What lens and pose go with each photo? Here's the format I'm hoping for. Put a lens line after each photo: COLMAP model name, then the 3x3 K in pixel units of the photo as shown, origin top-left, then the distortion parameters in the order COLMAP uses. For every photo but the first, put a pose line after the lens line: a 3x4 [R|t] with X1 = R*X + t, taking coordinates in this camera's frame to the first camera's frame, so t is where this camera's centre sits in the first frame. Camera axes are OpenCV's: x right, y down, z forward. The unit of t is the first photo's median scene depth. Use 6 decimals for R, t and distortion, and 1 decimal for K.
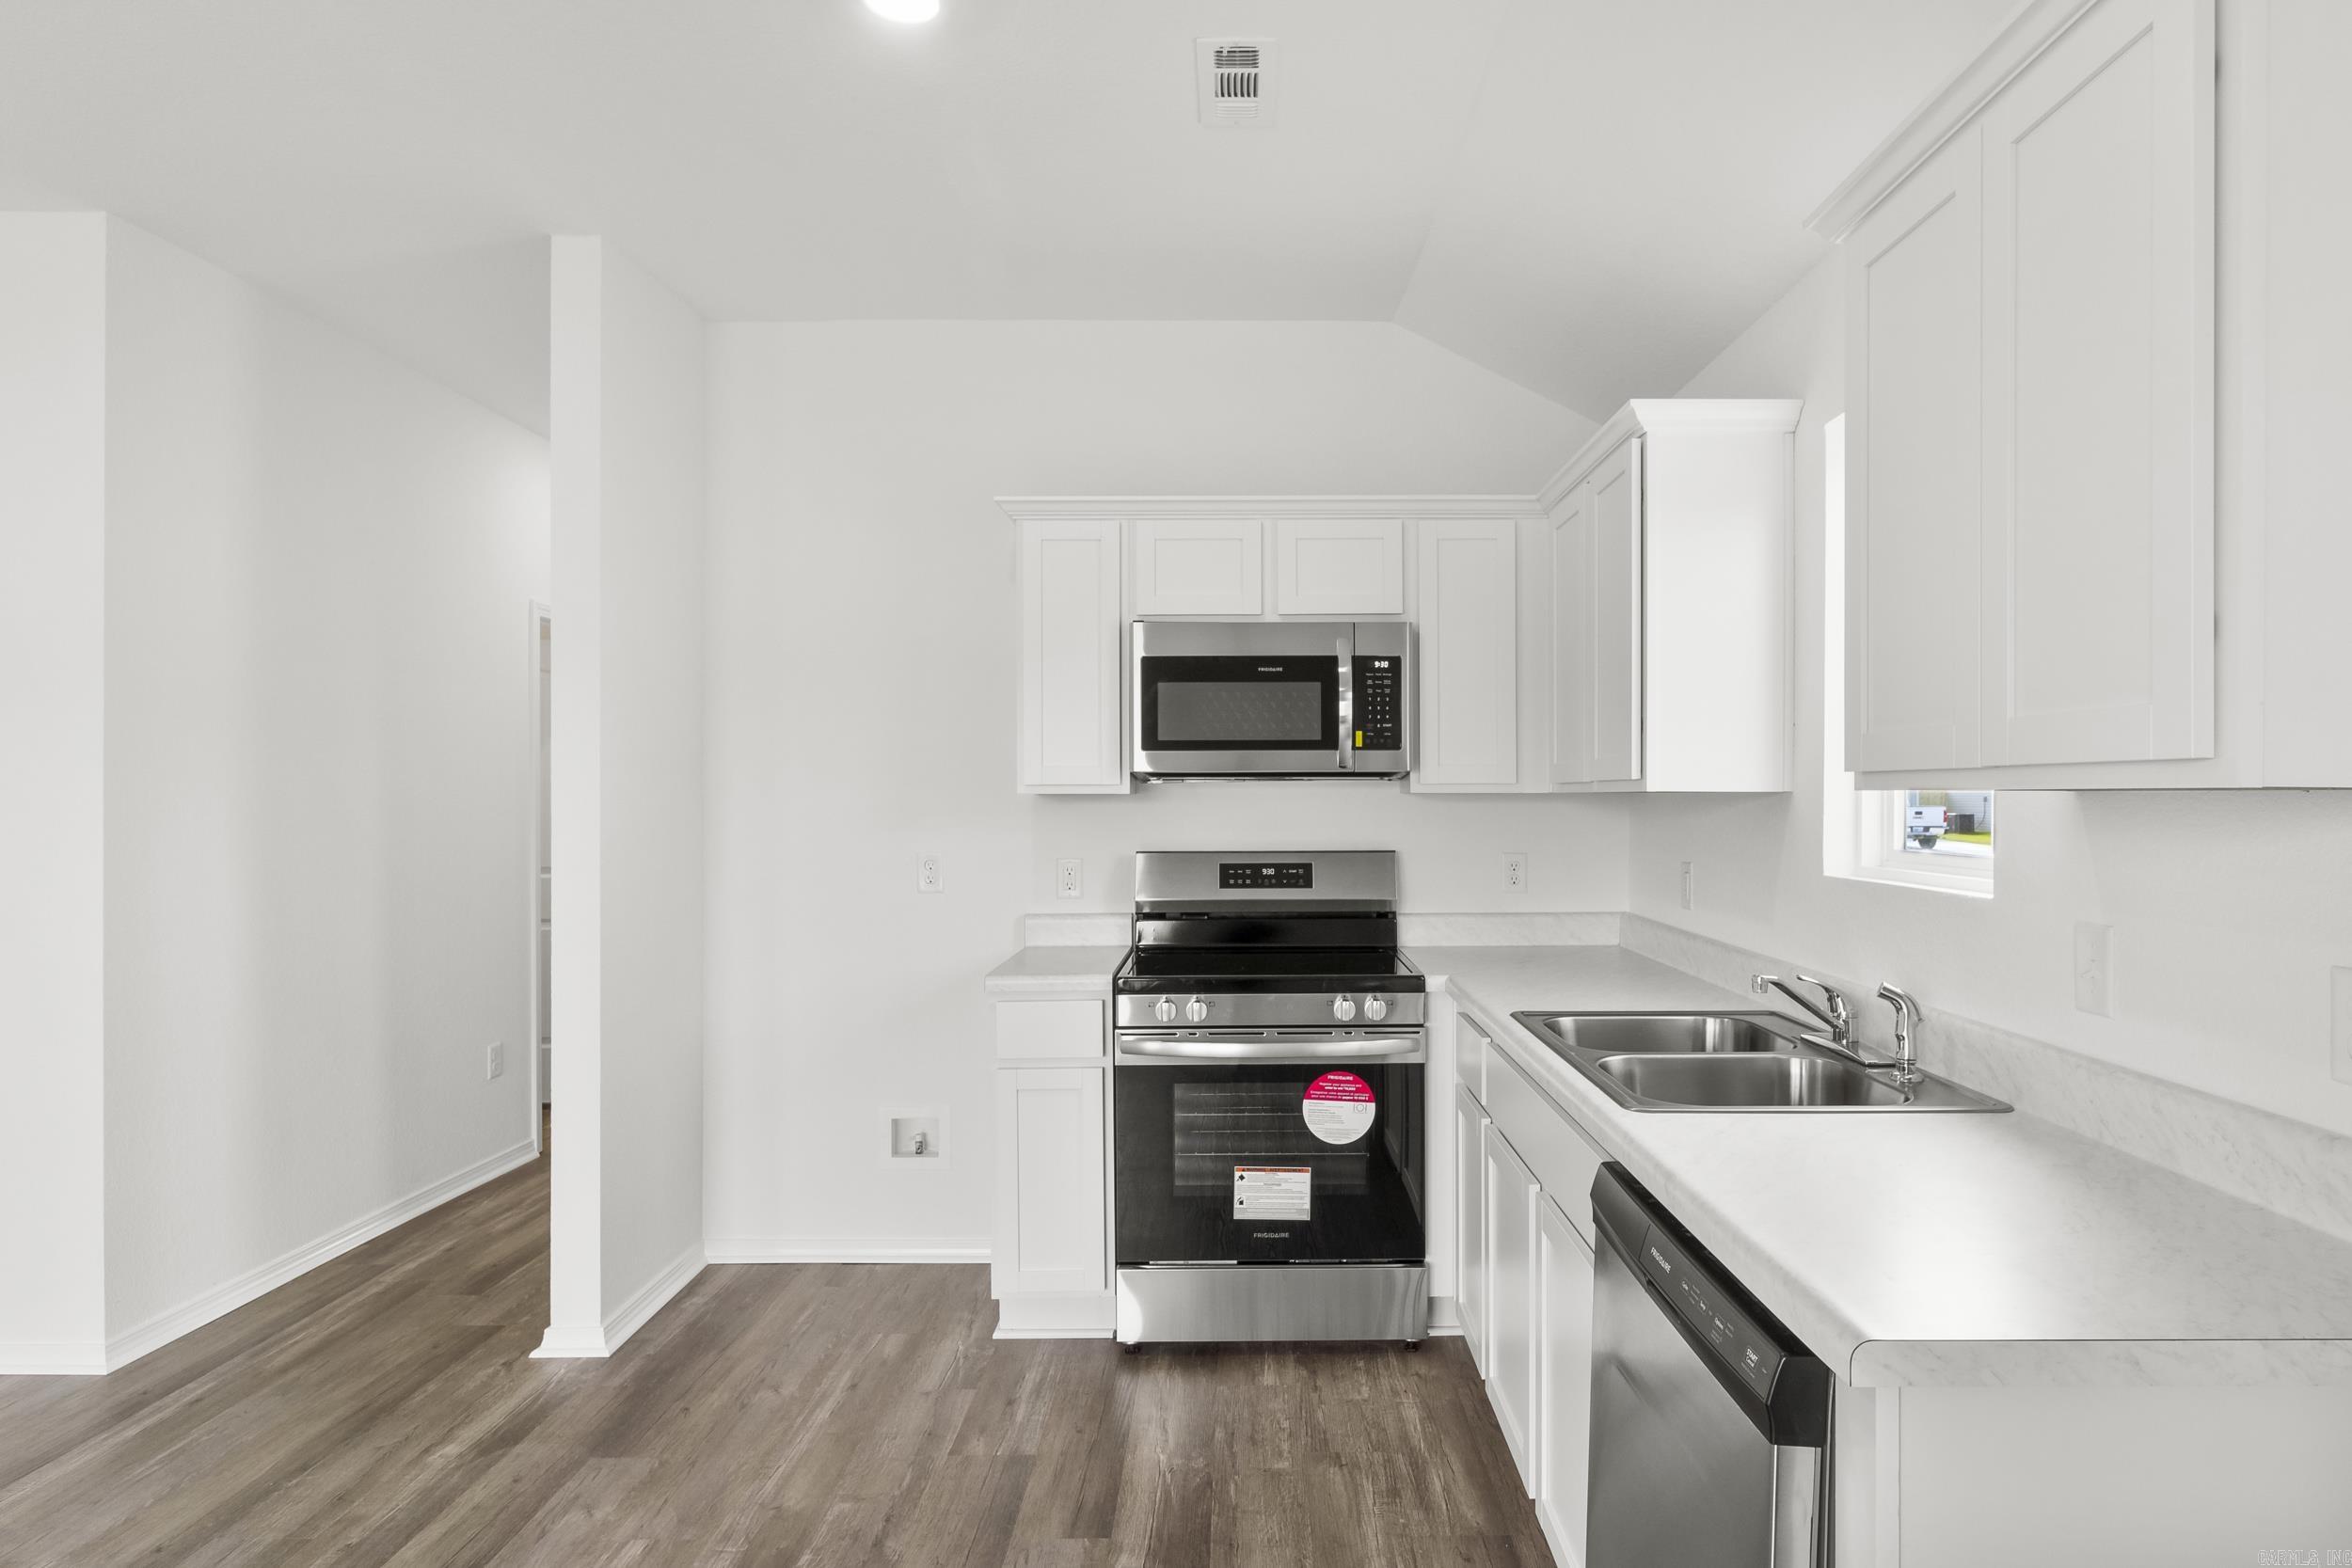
lens RADIAL K [[1289.9, 0, 1251.6], [0, 1289.9, 793.9], [0, 0, 1]] dist [-0.000318, -0.000746]
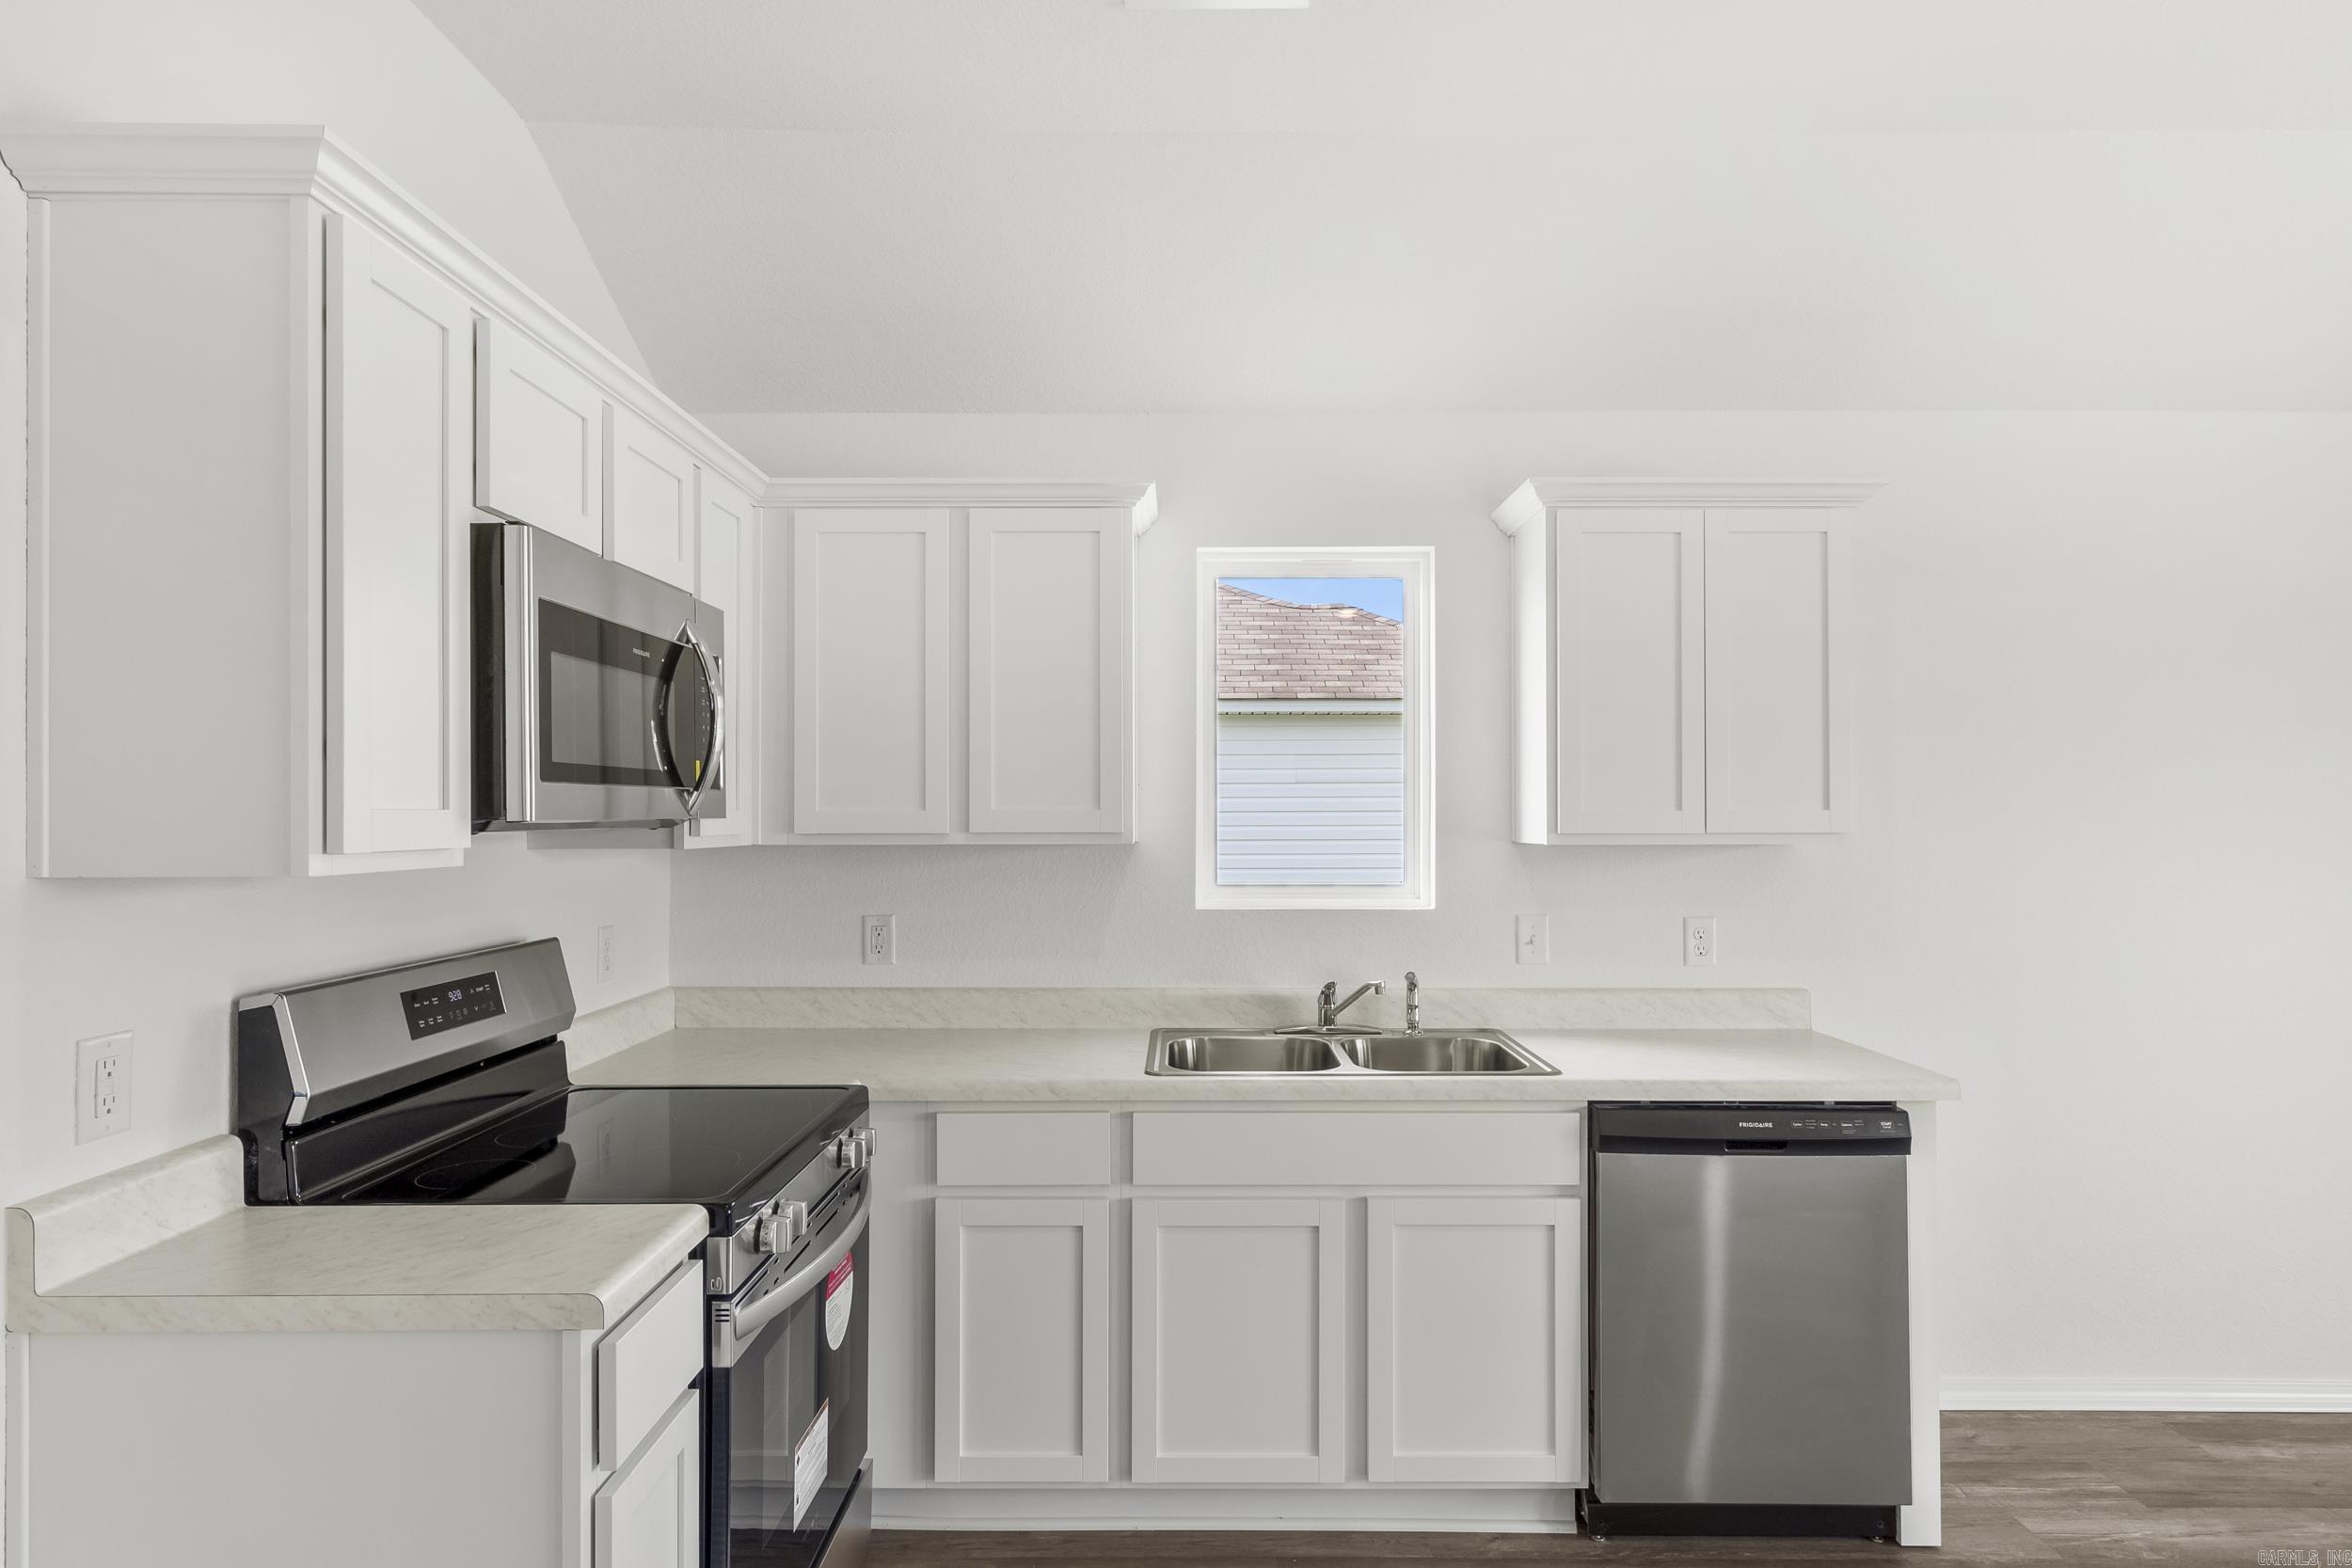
lens RADIAL K [[1269.0, 0, 1191.1], [0, 1269.0, 798.7], [0, 0, 1]] dist [0.001608, -0.000778]
pose [[0.013433, 0.015679, 0.999787, -0.615769], [-0.001001, 0.999877, -0.015667, -0.019983], [-0.999909, -0.000791, 0.013447, 0.767805]]
